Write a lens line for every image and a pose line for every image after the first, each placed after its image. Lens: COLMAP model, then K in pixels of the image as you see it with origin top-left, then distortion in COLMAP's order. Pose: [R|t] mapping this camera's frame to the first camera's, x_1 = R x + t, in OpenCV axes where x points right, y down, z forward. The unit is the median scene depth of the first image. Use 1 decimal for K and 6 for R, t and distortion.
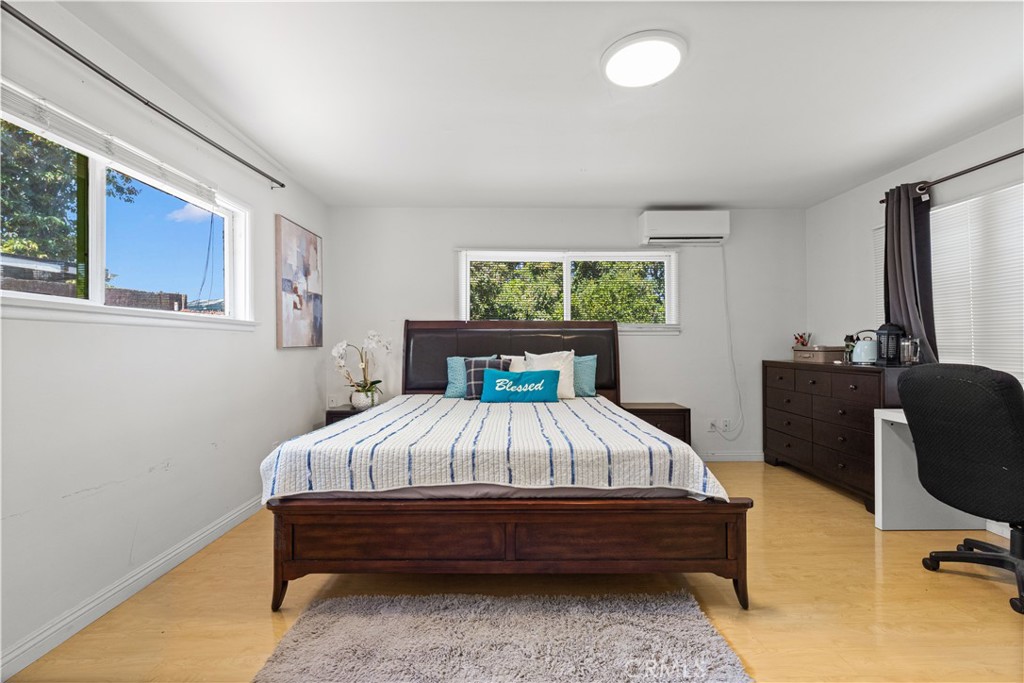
lens RADIAL K [[463.8, 0, 518.1], [0, 463.8, 339.3], [0, 0, 1]] dist [0.008451, -0.003403]
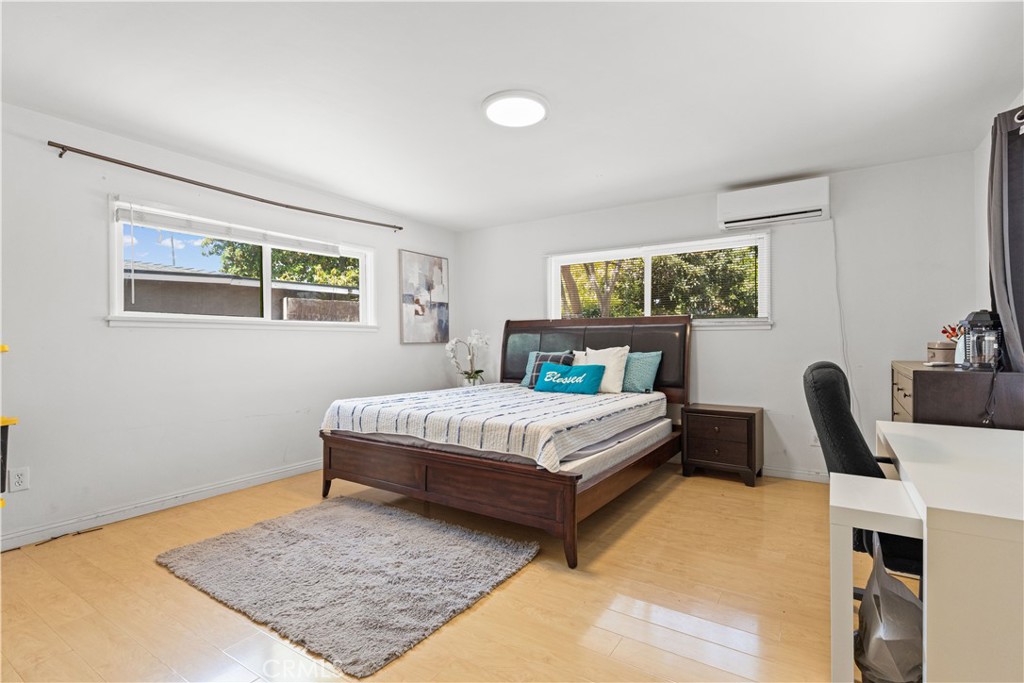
lens RADIAL K [[504.6, 0, 504.0], [0, 504.6, 341.9], [0, 0, 1]] dist [0.014225, -0.001402]
pose [[0.815419, -0.000620, -0.578871, 0.584478], [0.007779, 0.999921, 0.009886, 0.000847], [0.578819, -0.012564, 0.815359, -0.066471]]
